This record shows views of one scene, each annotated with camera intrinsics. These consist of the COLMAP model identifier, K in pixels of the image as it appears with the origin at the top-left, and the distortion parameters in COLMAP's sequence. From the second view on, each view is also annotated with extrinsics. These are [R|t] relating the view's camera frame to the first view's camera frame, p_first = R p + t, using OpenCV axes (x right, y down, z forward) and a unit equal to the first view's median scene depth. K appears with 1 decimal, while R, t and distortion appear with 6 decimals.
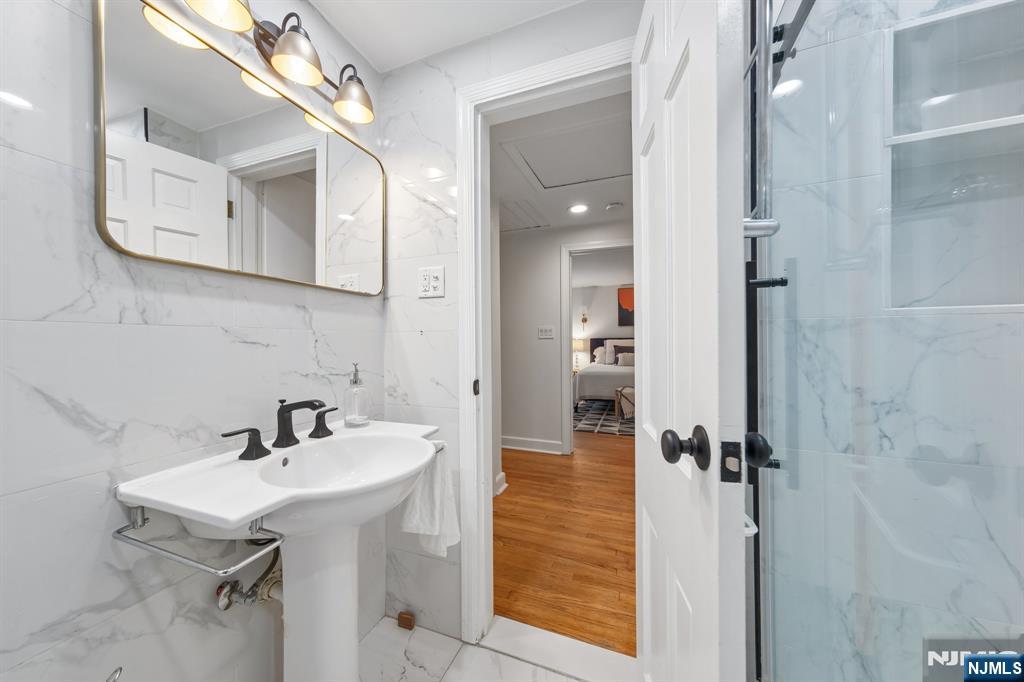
lens RADIAL K [[344.9, 0, 518.1], [0, 344.9, 340.2], [0, 0, 1]] dist [0.006824, 0.000172]
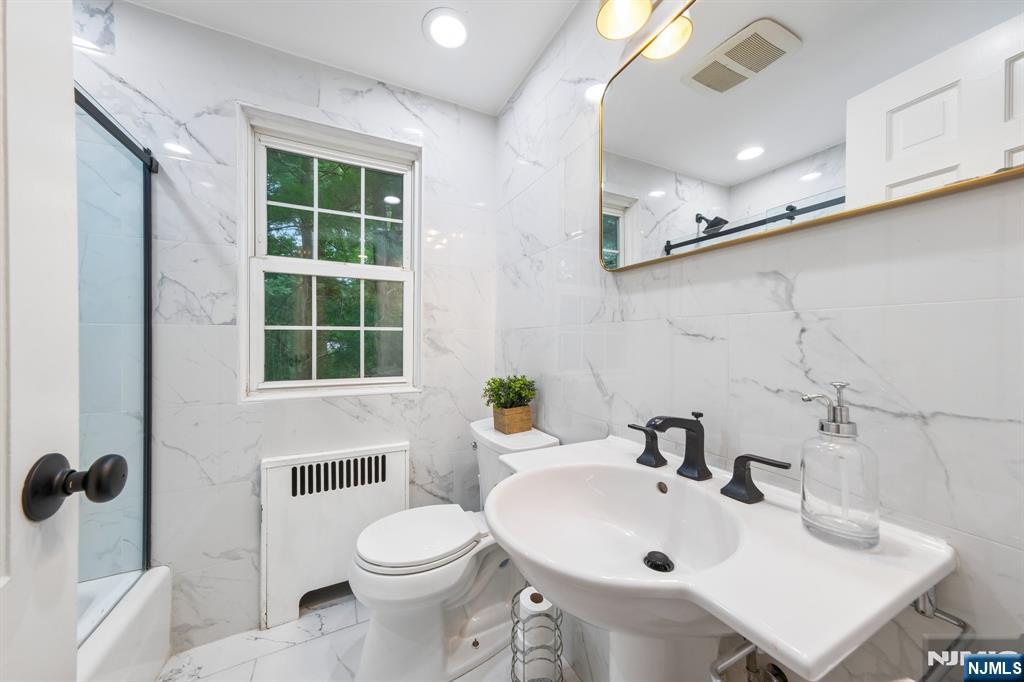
lens RADIAL K [[344.9, 0, 510.2], [0, 344.9, 342.3], [0, 0, 1]] dist [0.006824, 0.000172]
pose [[-0.676232, 0.006950, -0.736656, 0.112293], [0.002835, 0.999973, 0.006832, 0.016293], [0.736683, 0.002532, -0.676233, 1.121992]]
